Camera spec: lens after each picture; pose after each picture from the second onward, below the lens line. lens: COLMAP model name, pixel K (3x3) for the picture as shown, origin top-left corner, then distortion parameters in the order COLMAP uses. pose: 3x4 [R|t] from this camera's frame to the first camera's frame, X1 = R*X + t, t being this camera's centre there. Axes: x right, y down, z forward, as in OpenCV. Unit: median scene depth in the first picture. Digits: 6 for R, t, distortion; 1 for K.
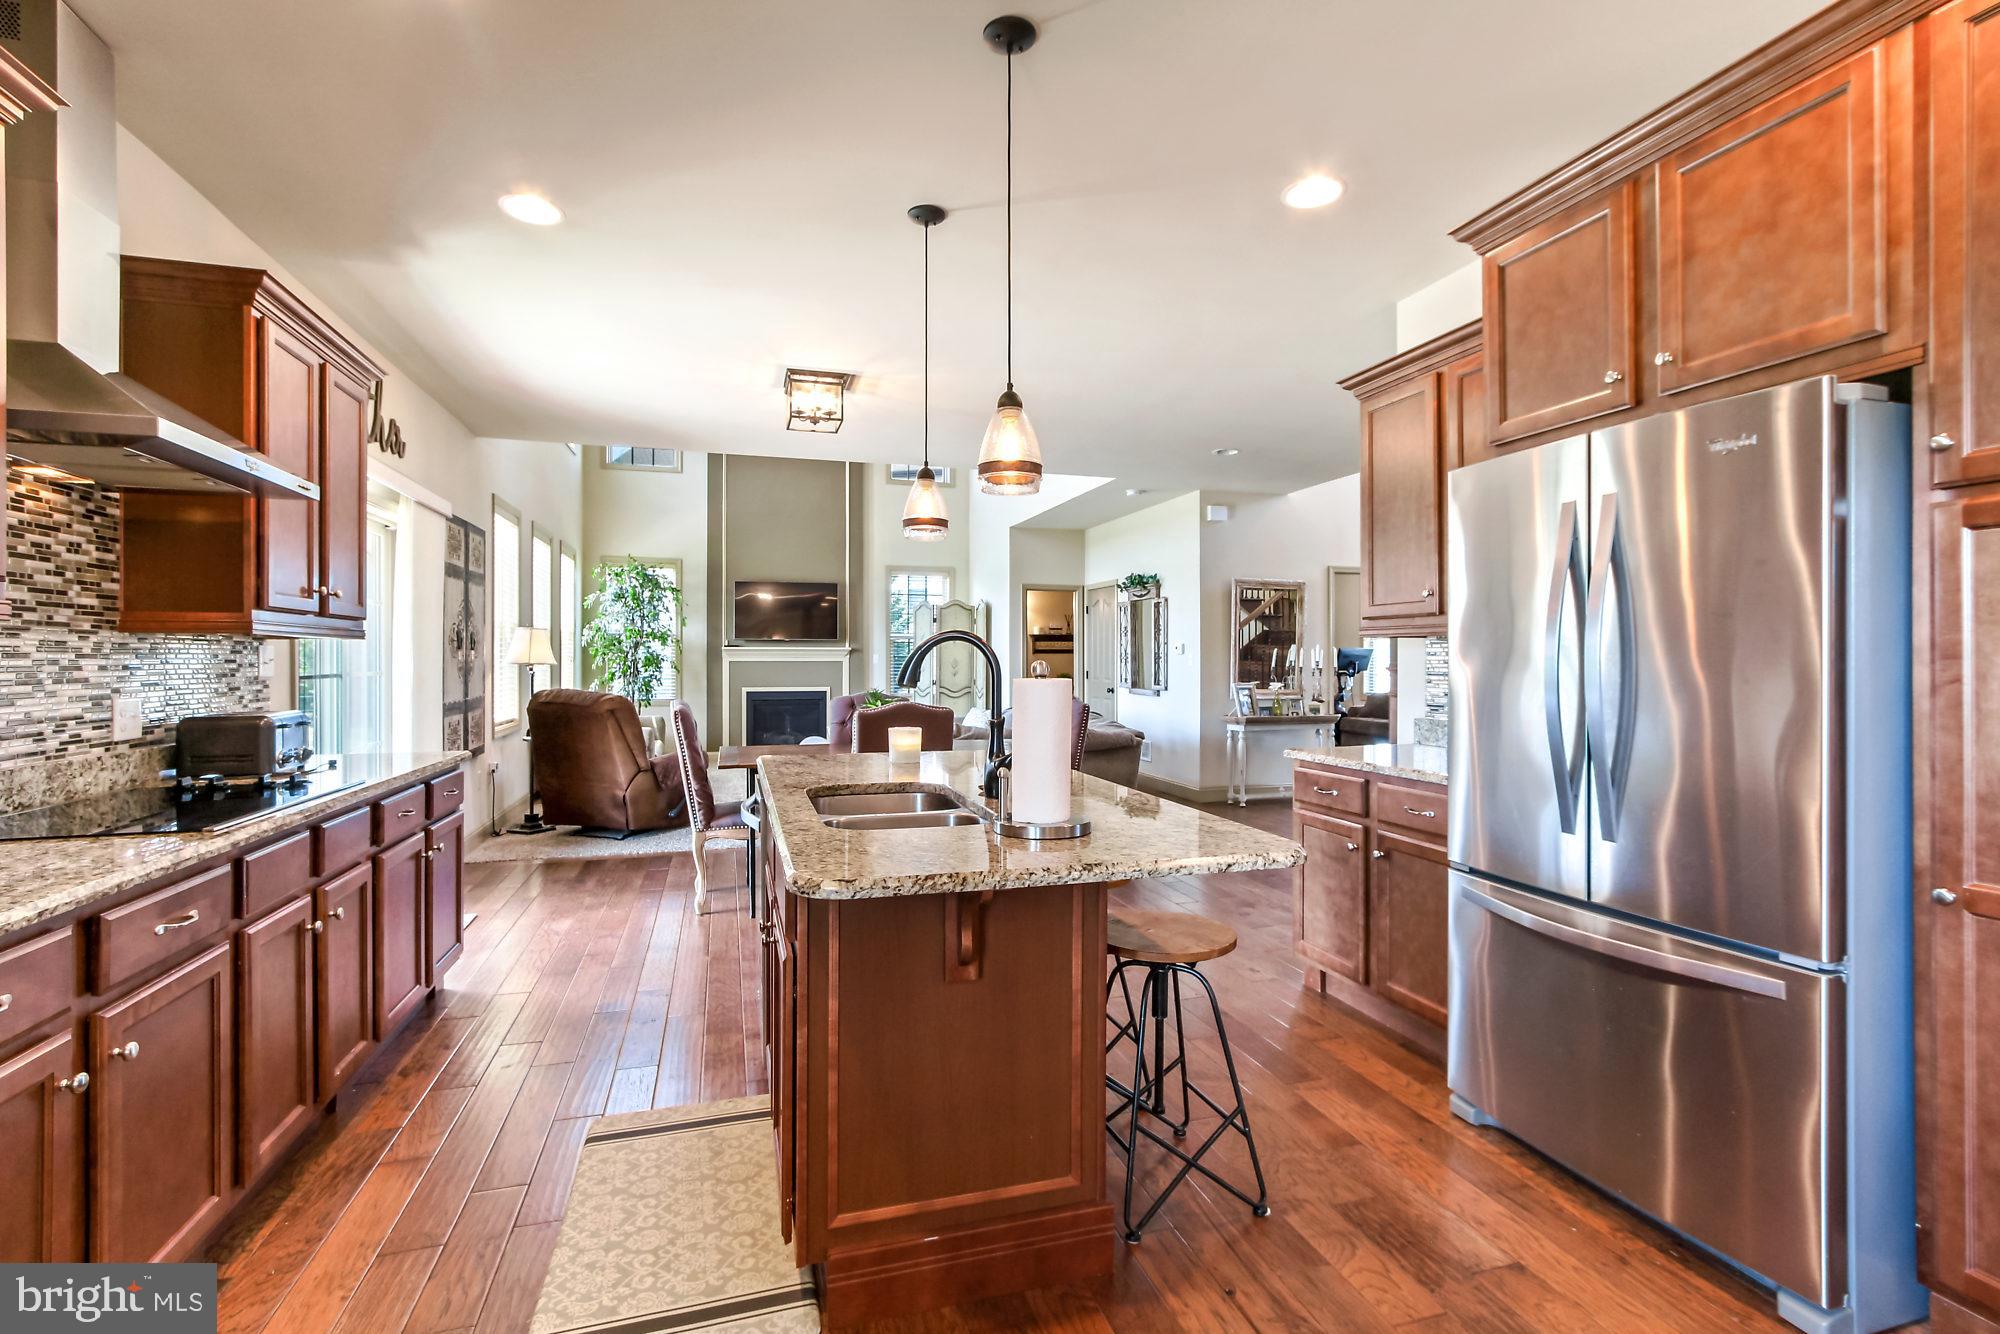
lens RADIAL K [[910.4, 0, 1003.9], [0, 910.4, 657.5], [0, 0, 1]] dist [-0.002054, -0.000036]
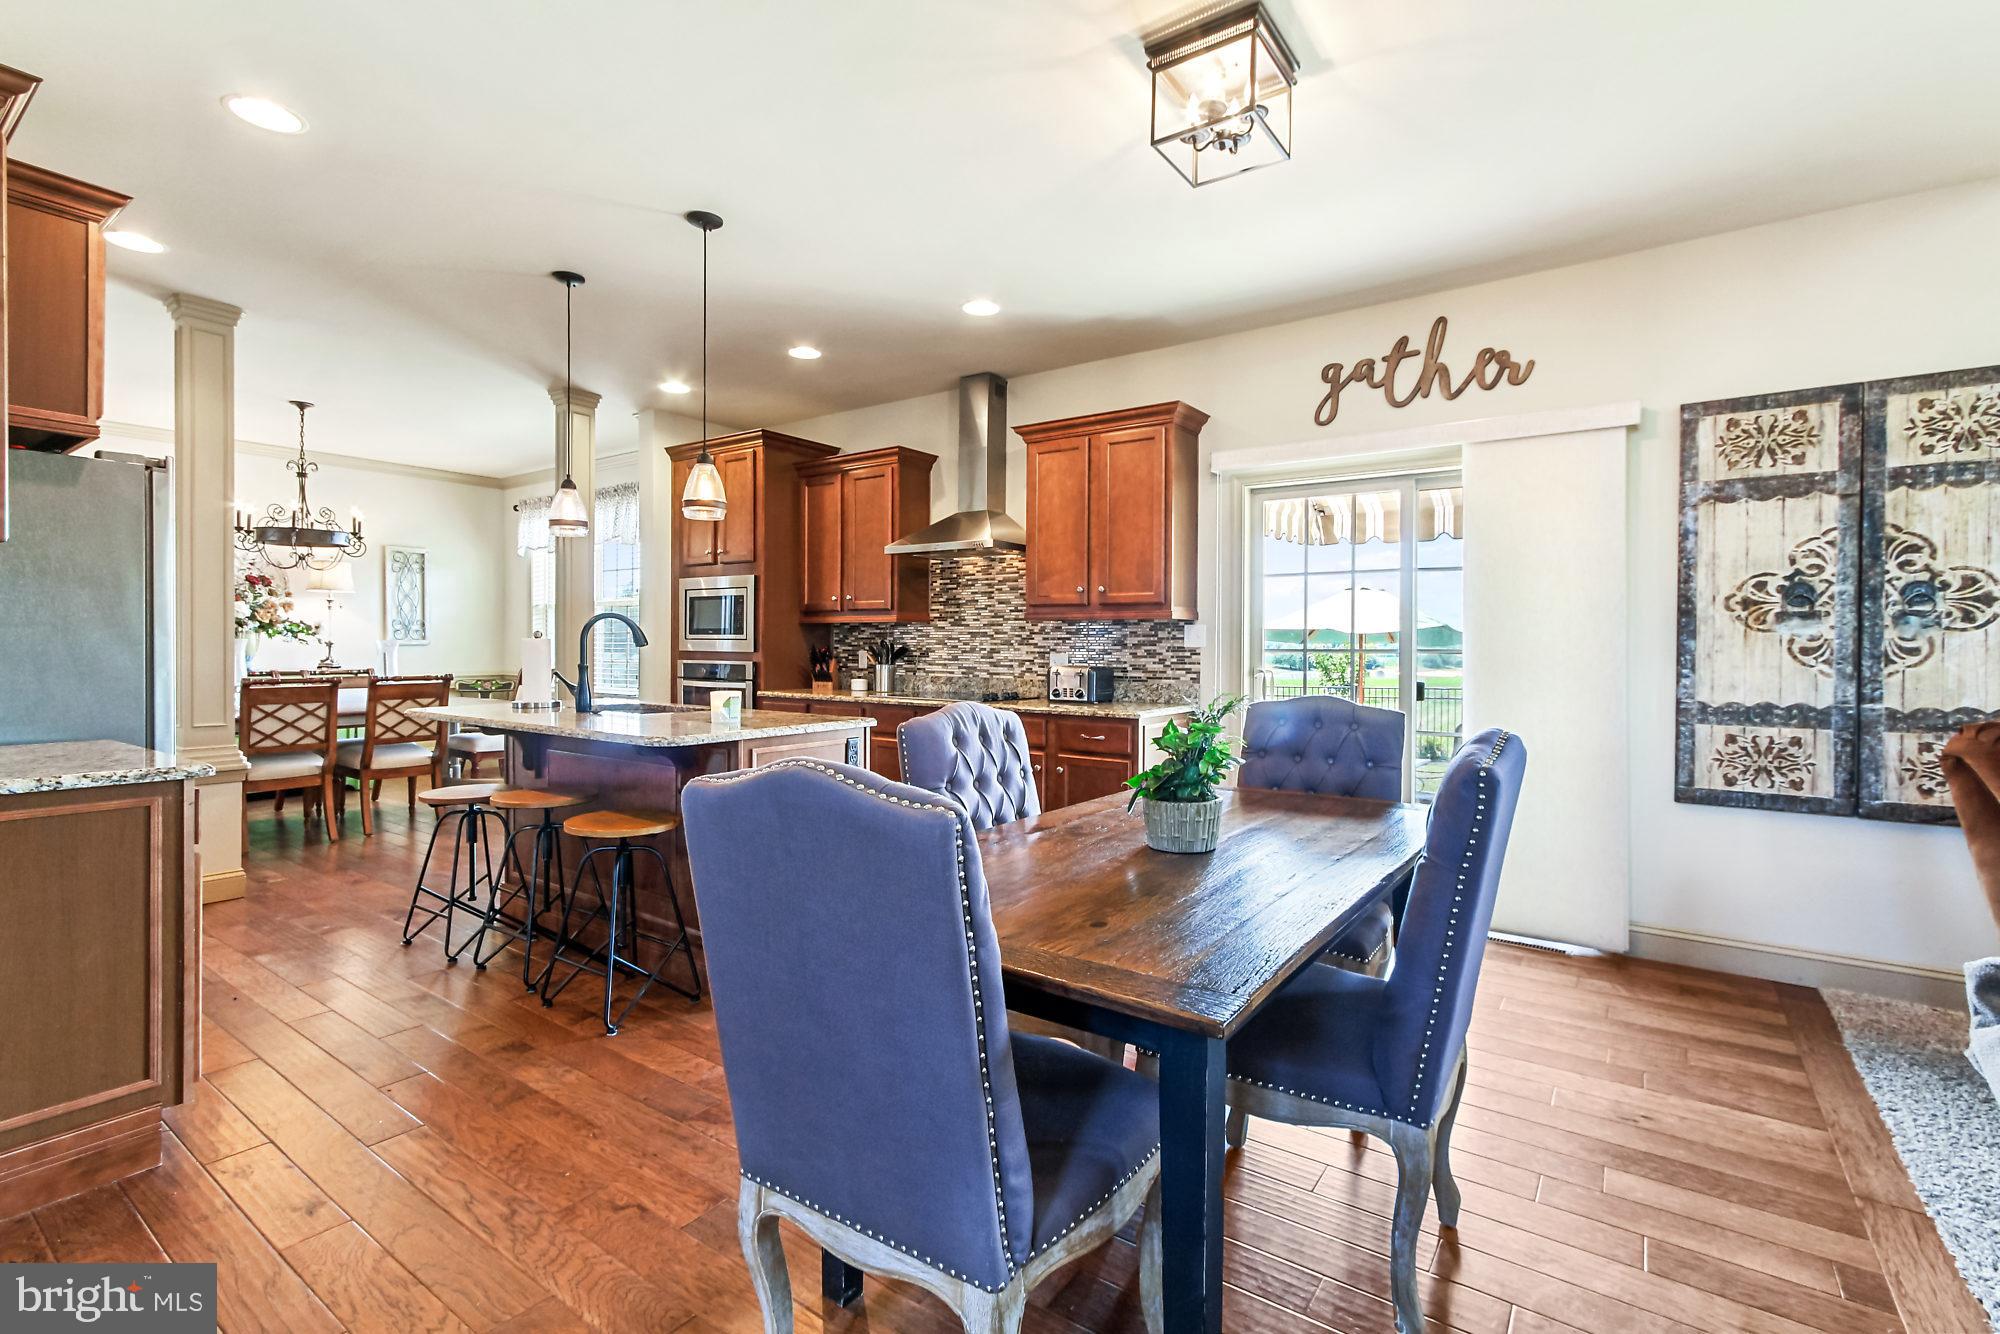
lens RADIAL K [[903.1, 0, 996.5], [0, 903.1, 653.6], [0, 0, 1]] dist [-0.000878, -0.000380]
pose [[-0.793608, 0.003738, -0.608418, 0.362799], [-0.004145, 0.999925, 0.011551, 0.021776], [0.608416, 0.011689, -0.793532, 2.533437]]
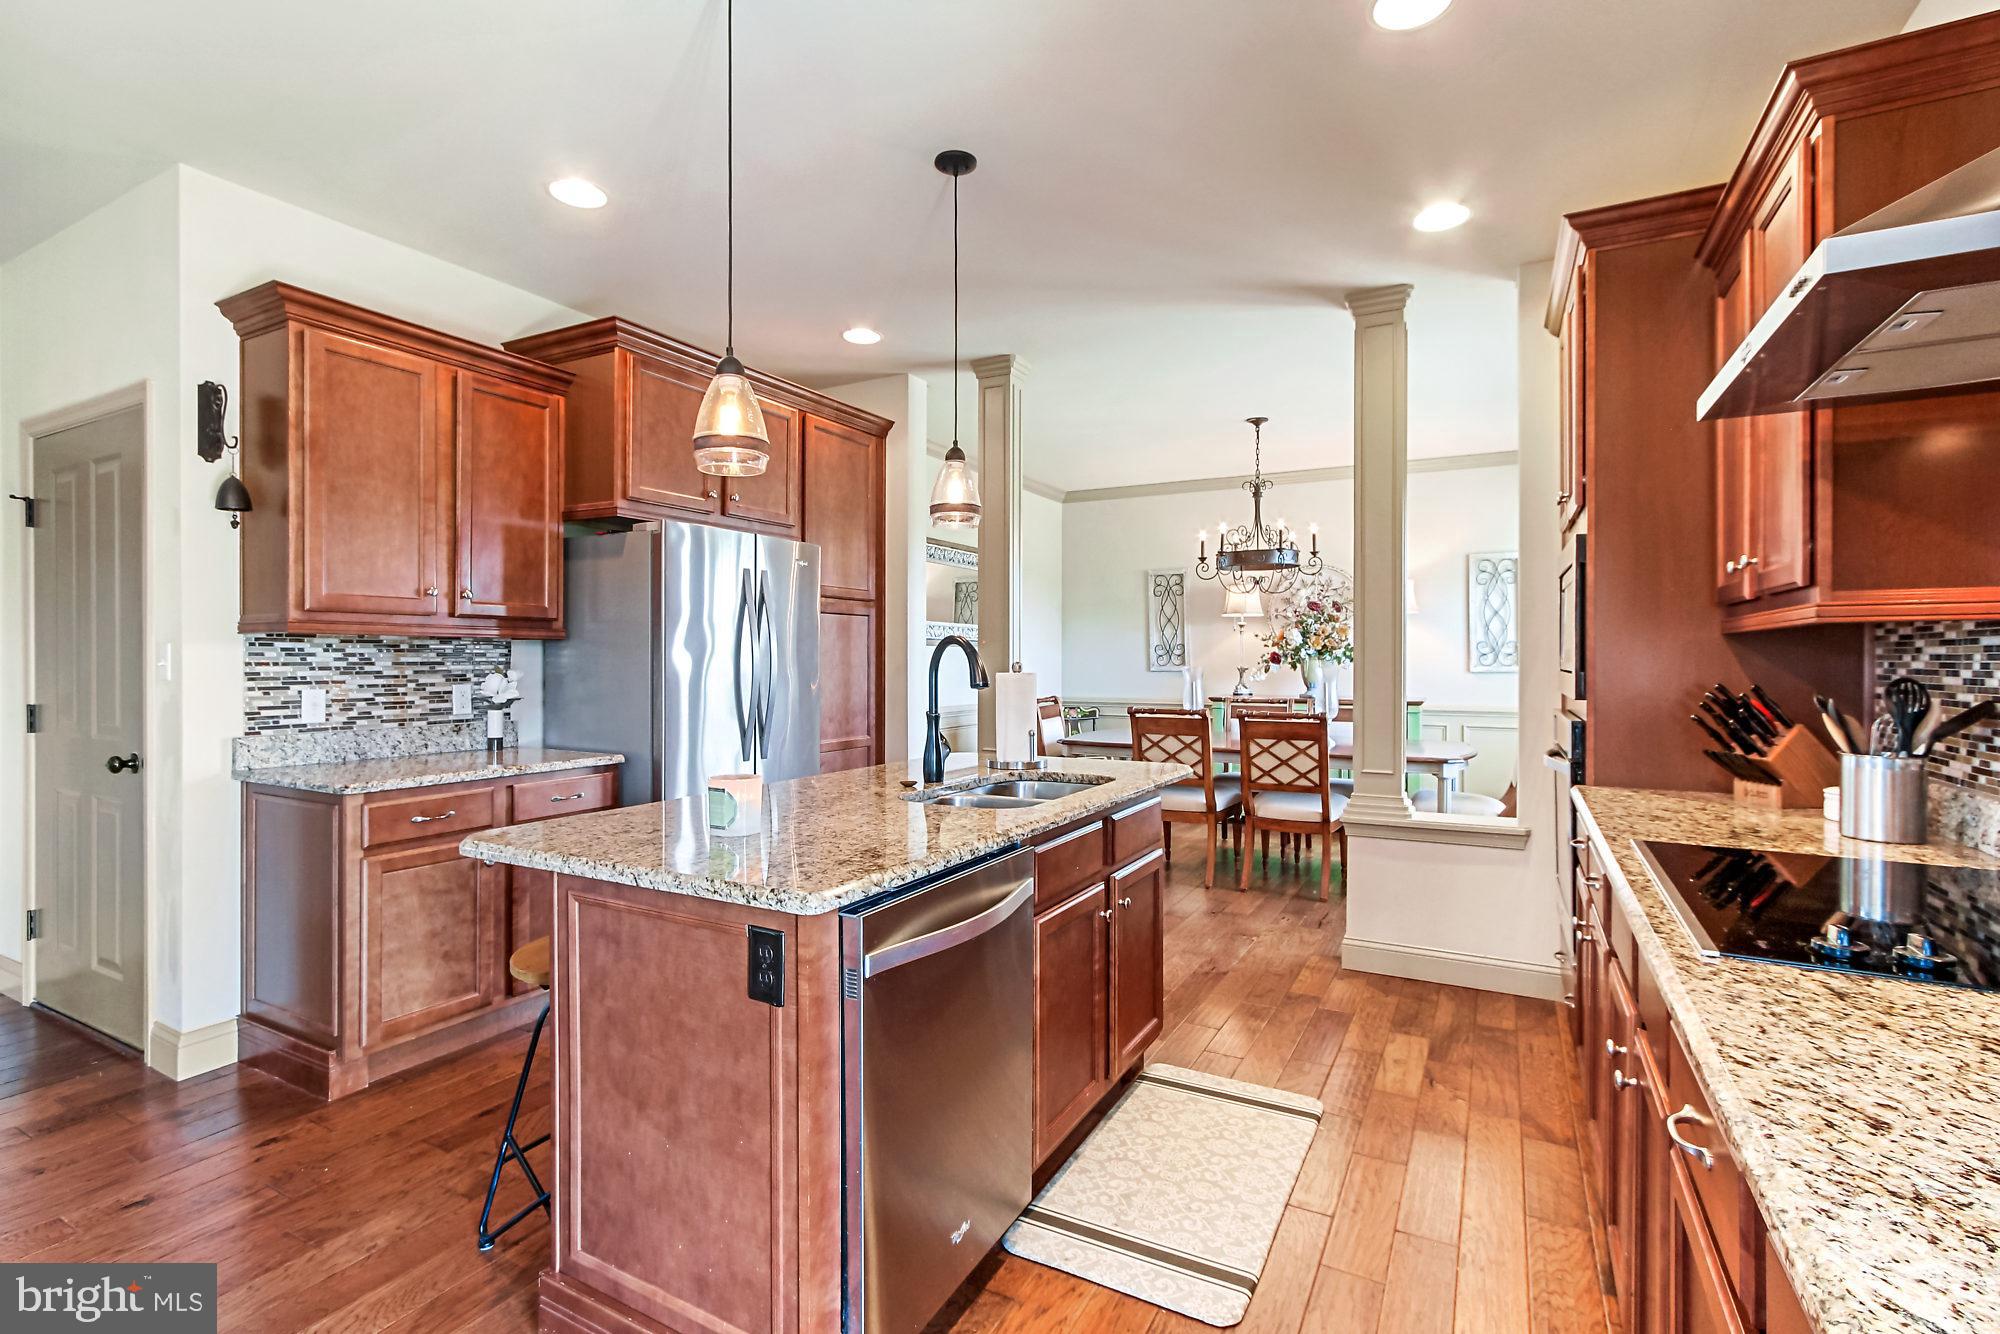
lens RADIAL K [[909.2, 0, 996.4], [0, 909.2, 657.1], [0, 0, 1]] dist [-0.016068, -0.000117]
pose [[-0.696868, 0.002374, 0.717196, -0.803402], [-0.000281, 0.999994, -0.003582, 0.001965], [-0.717199, -0.002698, -0.696863, 1.580640]]
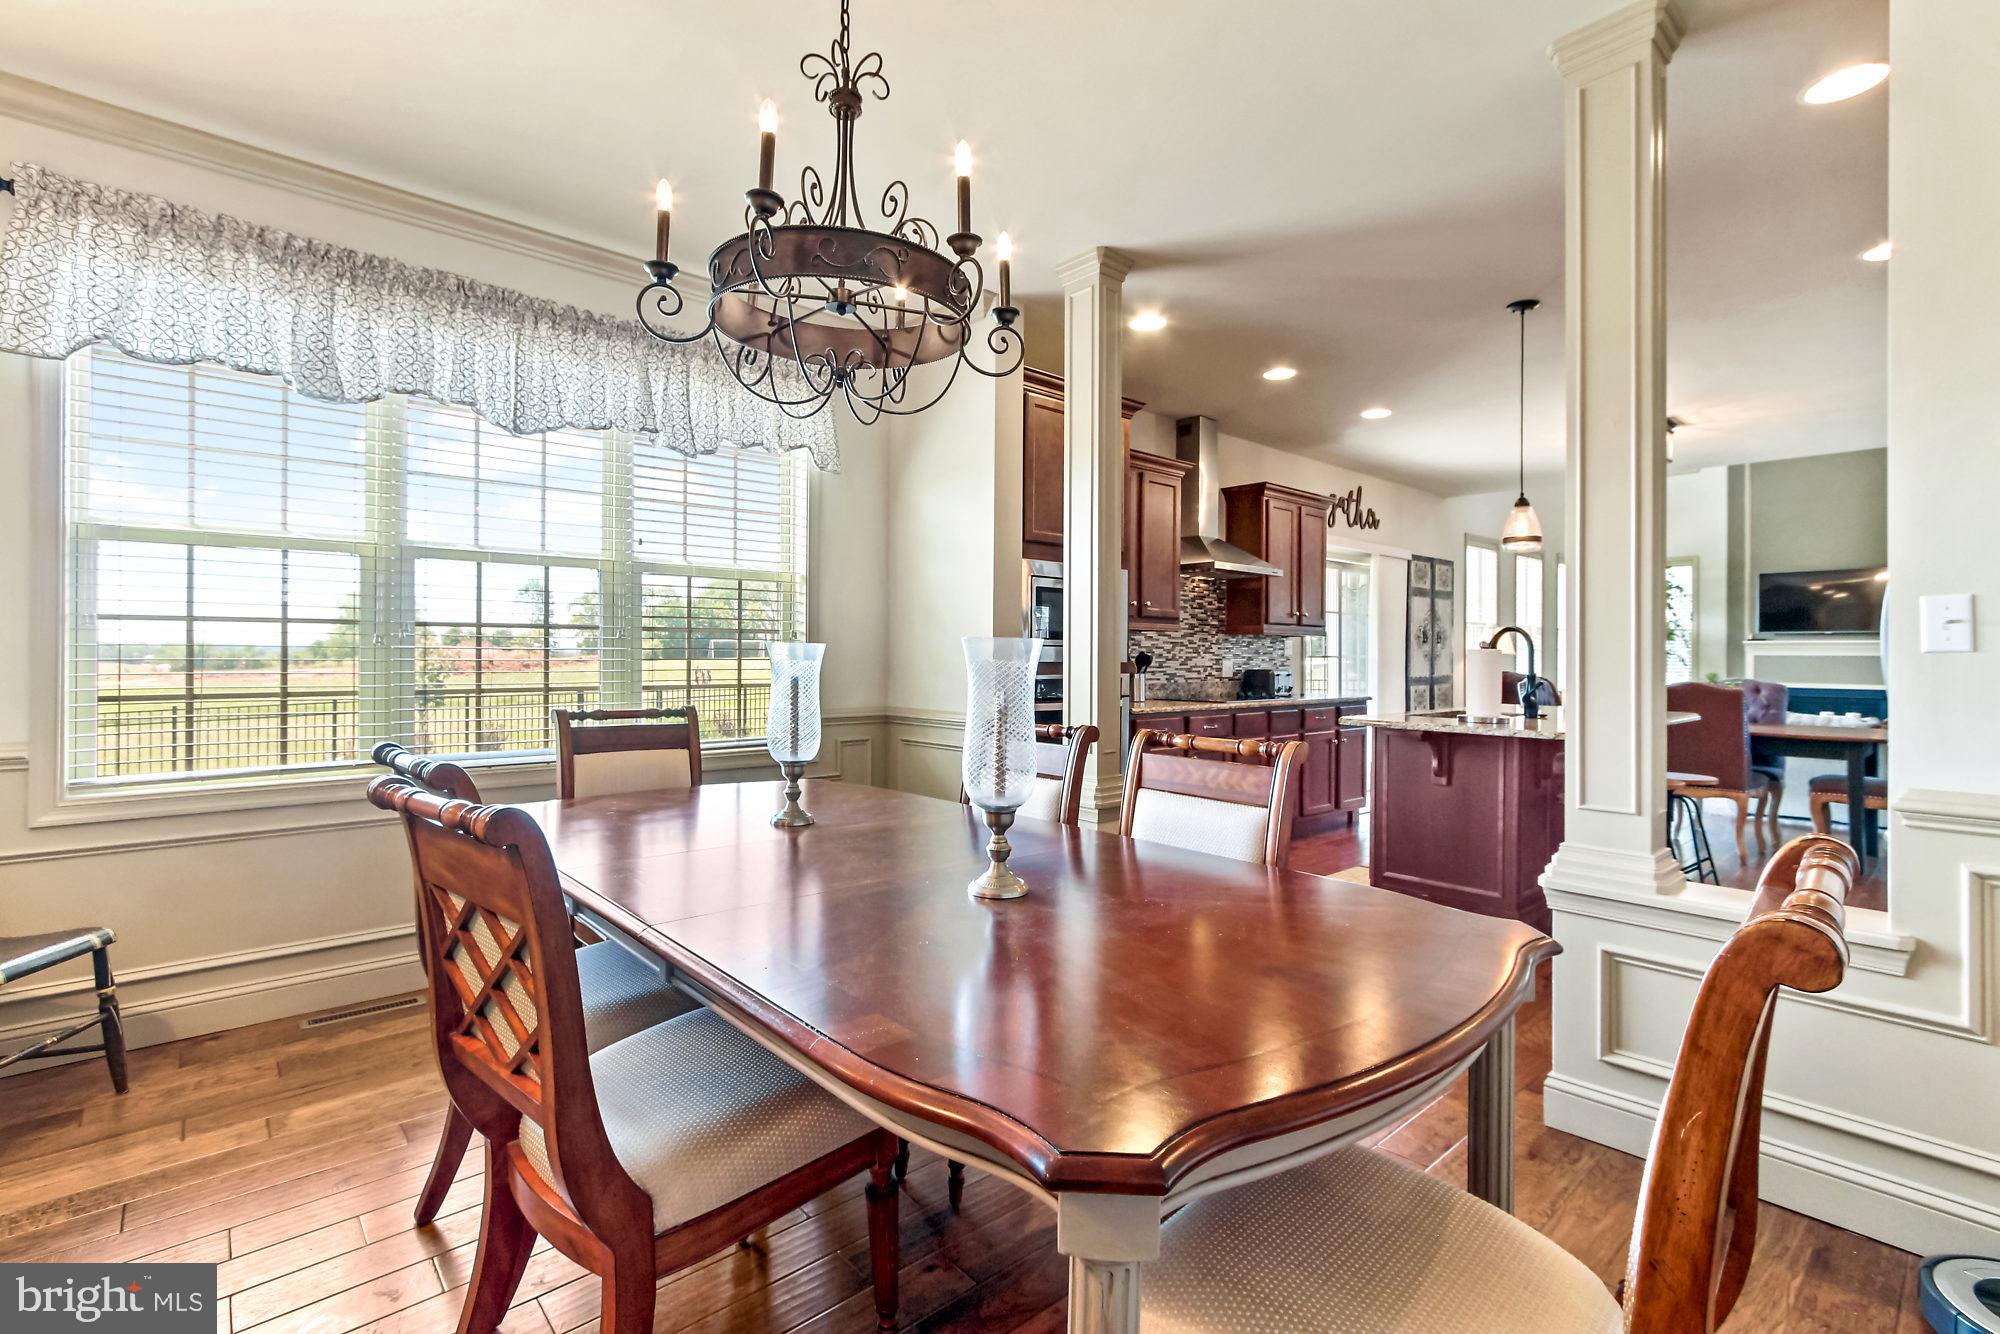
lens RADIAL K [[910.4, 0, 1003.9], [0, 910.4, 657.5], [0, 0, 1]] dist [-0.002054, -0.000036]
pose [[0.426317, 0.006530, -0.904550, 1.077745], [-0.005747, 0.999973, 0.004510, 0.028730], [0.904556, 0.003276, 0.426343, -0.652796]]
